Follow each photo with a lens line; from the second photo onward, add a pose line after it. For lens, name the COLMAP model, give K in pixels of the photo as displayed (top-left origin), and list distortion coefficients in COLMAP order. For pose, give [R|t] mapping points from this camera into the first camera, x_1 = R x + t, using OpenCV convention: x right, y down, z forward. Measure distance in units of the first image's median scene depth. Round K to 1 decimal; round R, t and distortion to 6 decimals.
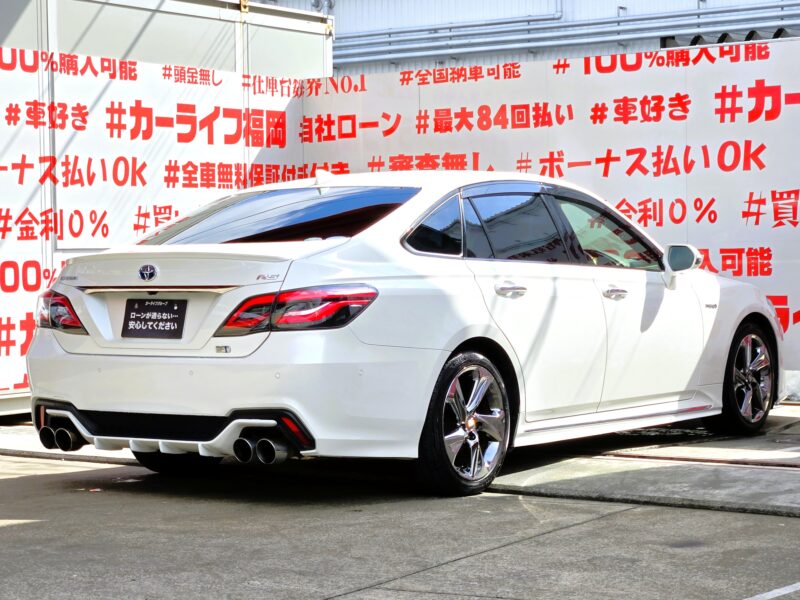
lens RADIAL K [[2015.2, 0, 426.4], [0, 2015.2, 301.5], [0, 0, 1]] dist [-0.410387, 6.453011]
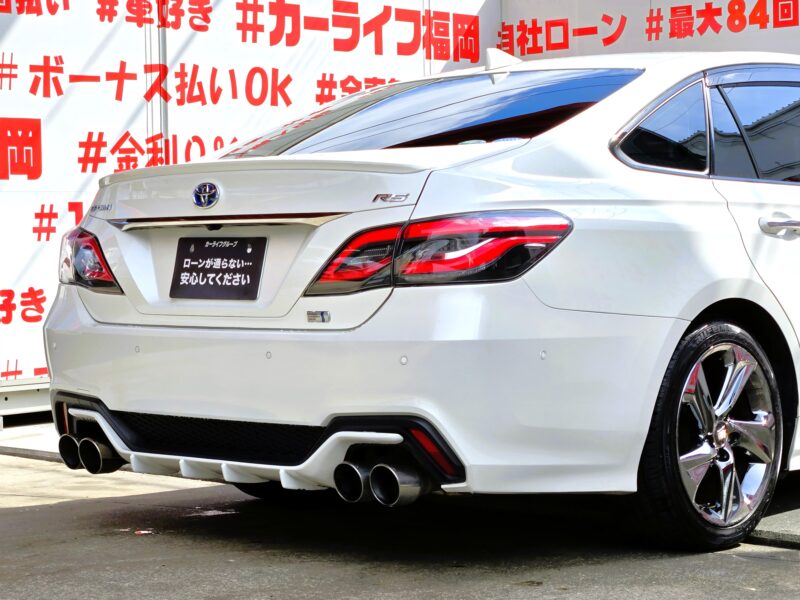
lens RADIAL K [[2015.2, 0, 426.4], [0, 2015.2, 301.5], [0, 0, 1]] dist [-0.410387, 6.453011]
pose [[0.992864, 0.002172, -0.119235, 0.003472], [-0.000582, 0.999910, 0.013366, 0.007254], [0.119253, -0.013202, 0.992776, 0.261189]]
